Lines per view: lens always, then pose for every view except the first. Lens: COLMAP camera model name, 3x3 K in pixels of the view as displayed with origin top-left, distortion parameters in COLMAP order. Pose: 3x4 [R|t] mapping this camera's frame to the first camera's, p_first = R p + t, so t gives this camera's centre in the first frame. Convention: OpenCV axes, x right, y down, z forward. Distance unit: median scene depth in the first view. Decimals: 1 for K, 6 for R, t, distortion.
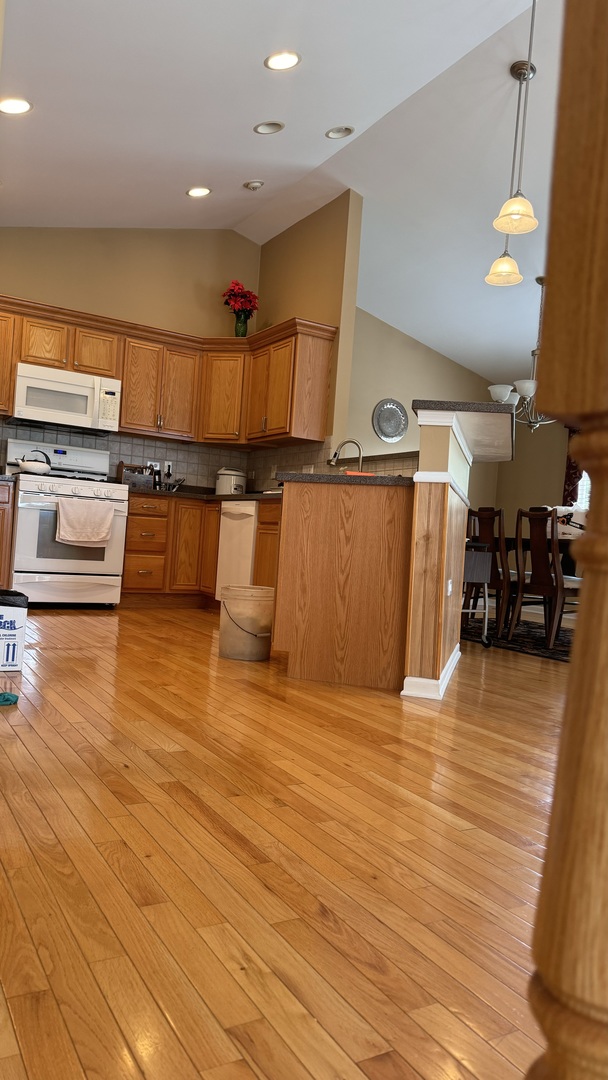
lens RADIAL K [[757.8, 0, 305.8], [0, 757.8, 546.6], [0, 0, 1]] dist [0.157968, -0.306974]
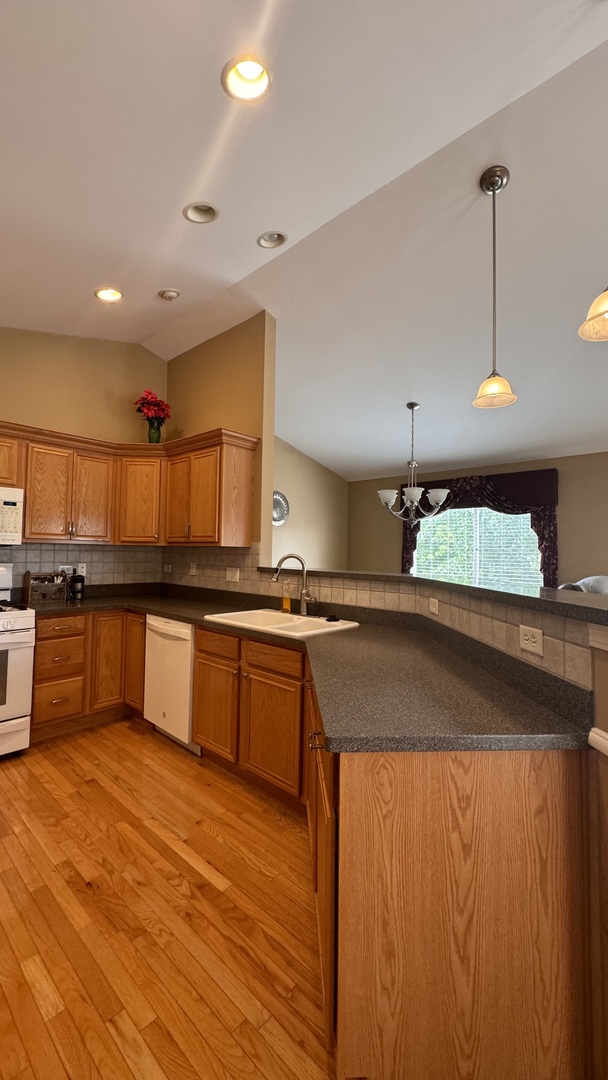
lens RADIAL K [[429.2, 0, 304.0], [0, 429.2, 540.0], [0, 0, 1]] dist [-0.001971, 0.000100]
pose [[0.952824, -0.043474, 0.300393, -0.080124], [0.050469, 0.998604, -0.015562, -0.134228], [-0.299297, 0.029988, 0.953689, 0.424988]]
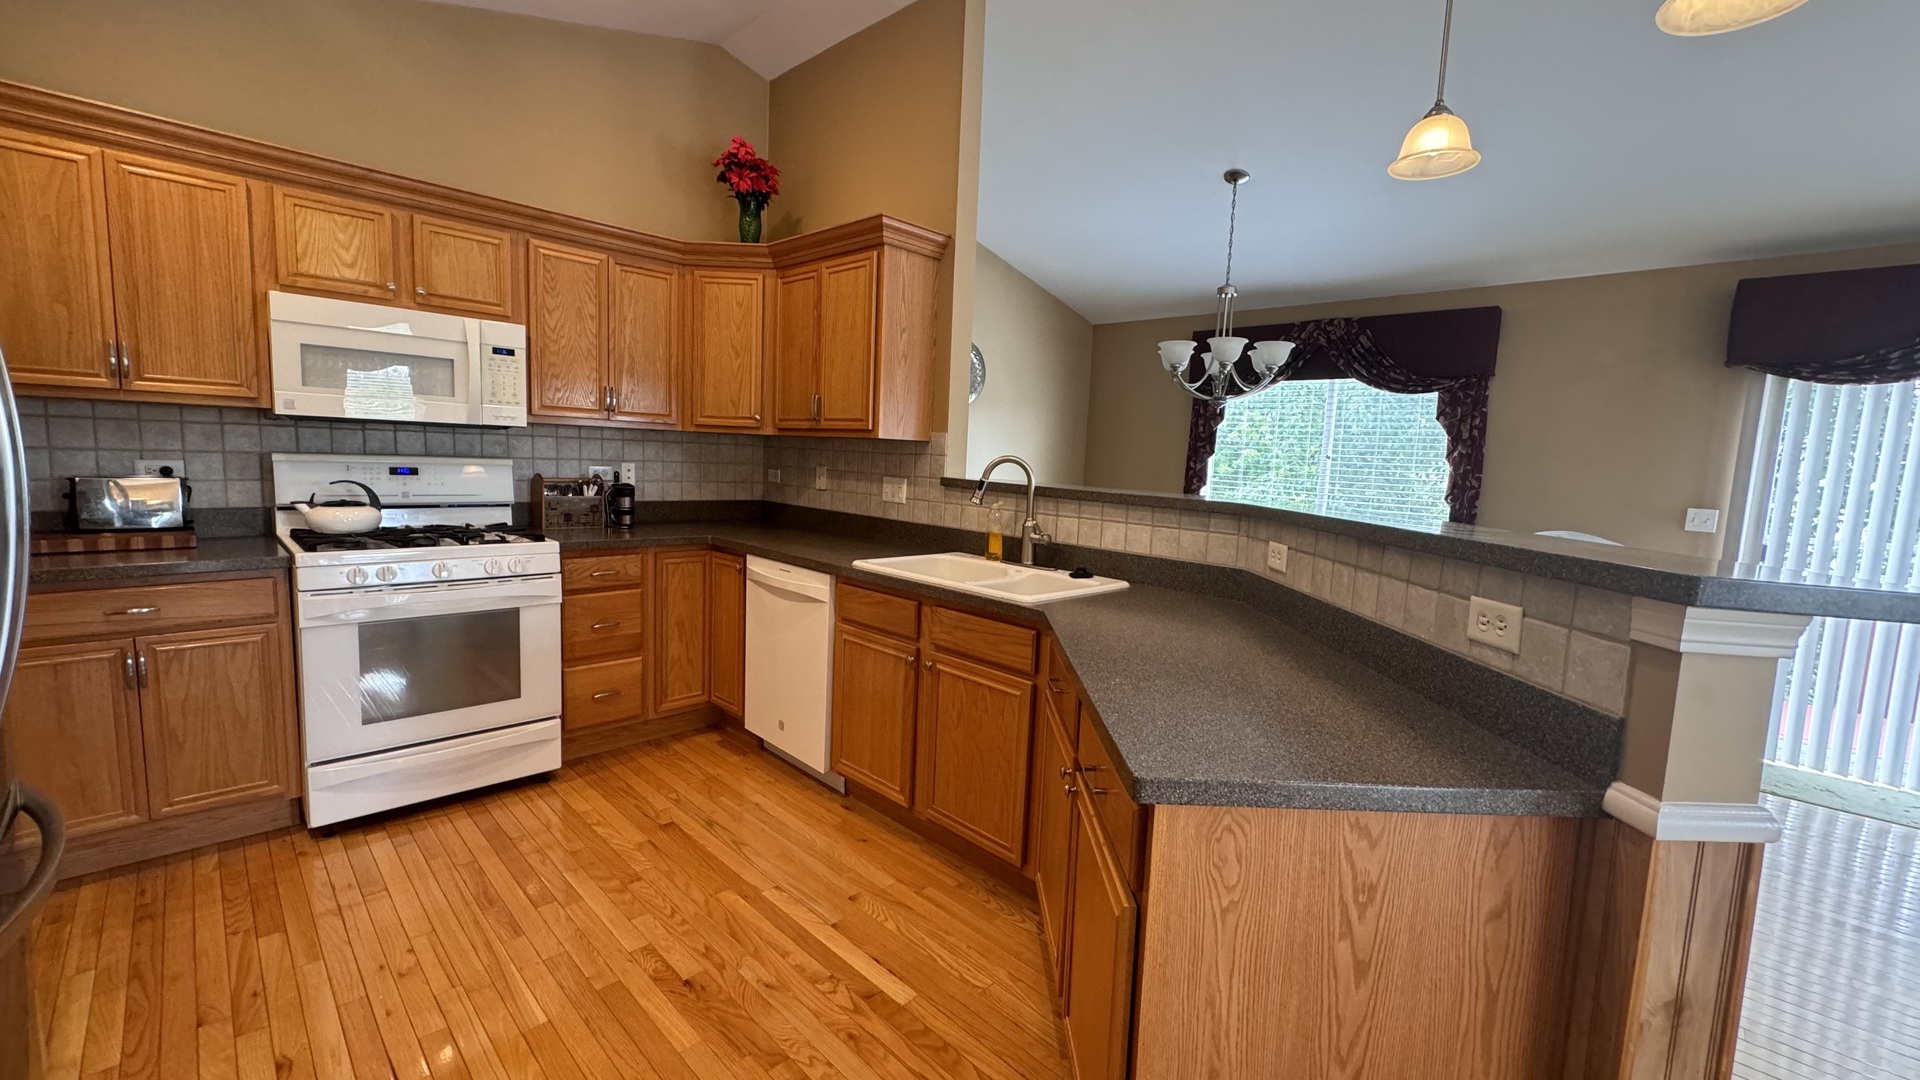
lens RADIAL K [[763.0, 0, 957.4], [0, 763.0, 541.0], [0, 0, 1]] dist [-0.001971, 0.000100]
pose [[0.965254, -0.056078, 0.255227, -0.104212], [0.024601, 0.991866, 0.124890, -0.134148], [-0.260154, -0.114271, 0.958782, 0.438071]]
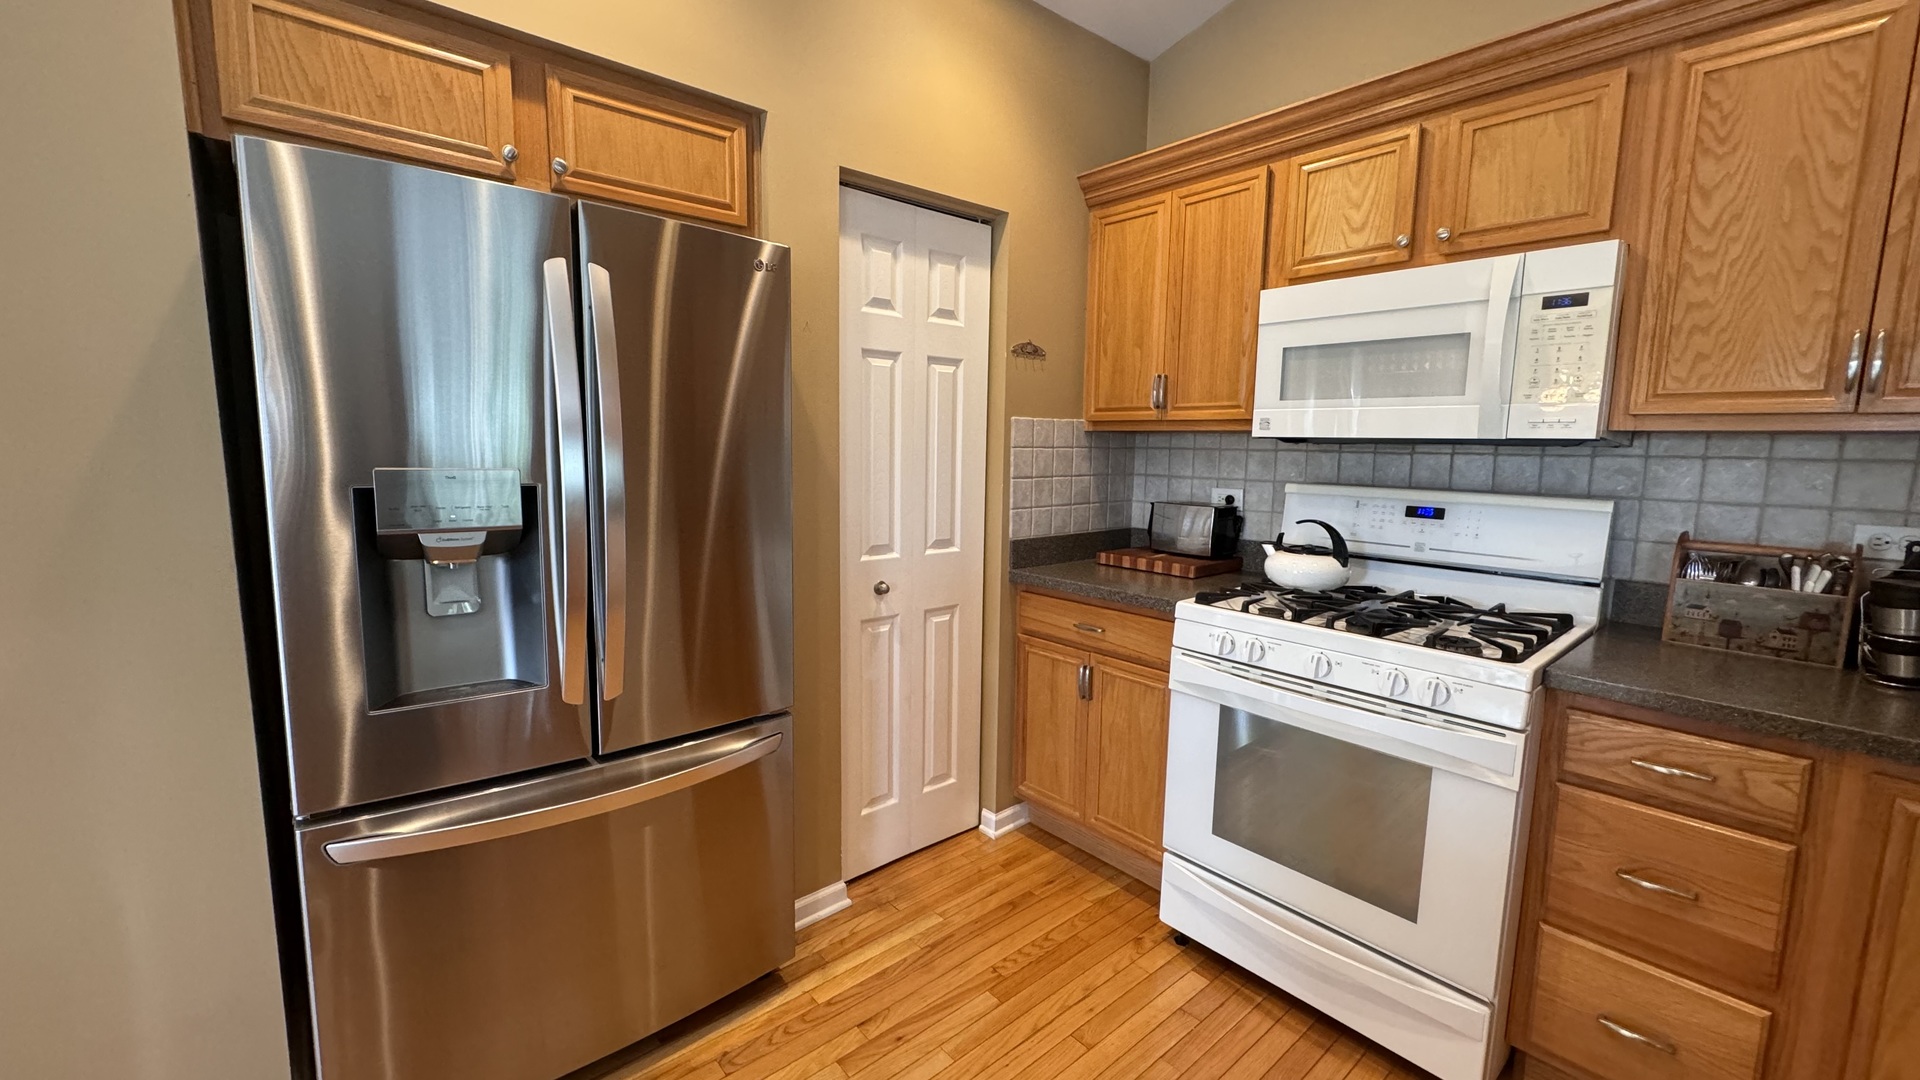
lens RADIAL K [[765.8, 0, 967.6], [0, 765.8, 539.5], [0, 0, 1]] dist [-0.001658, 0.000374]
pose [[0.184539, 0.060273, -0.980975, -0.025120], [-0.007425, 0.998175, 0.059934, -0.132967], [0.982797, -0.003777, 0.184650, 0.757036]]
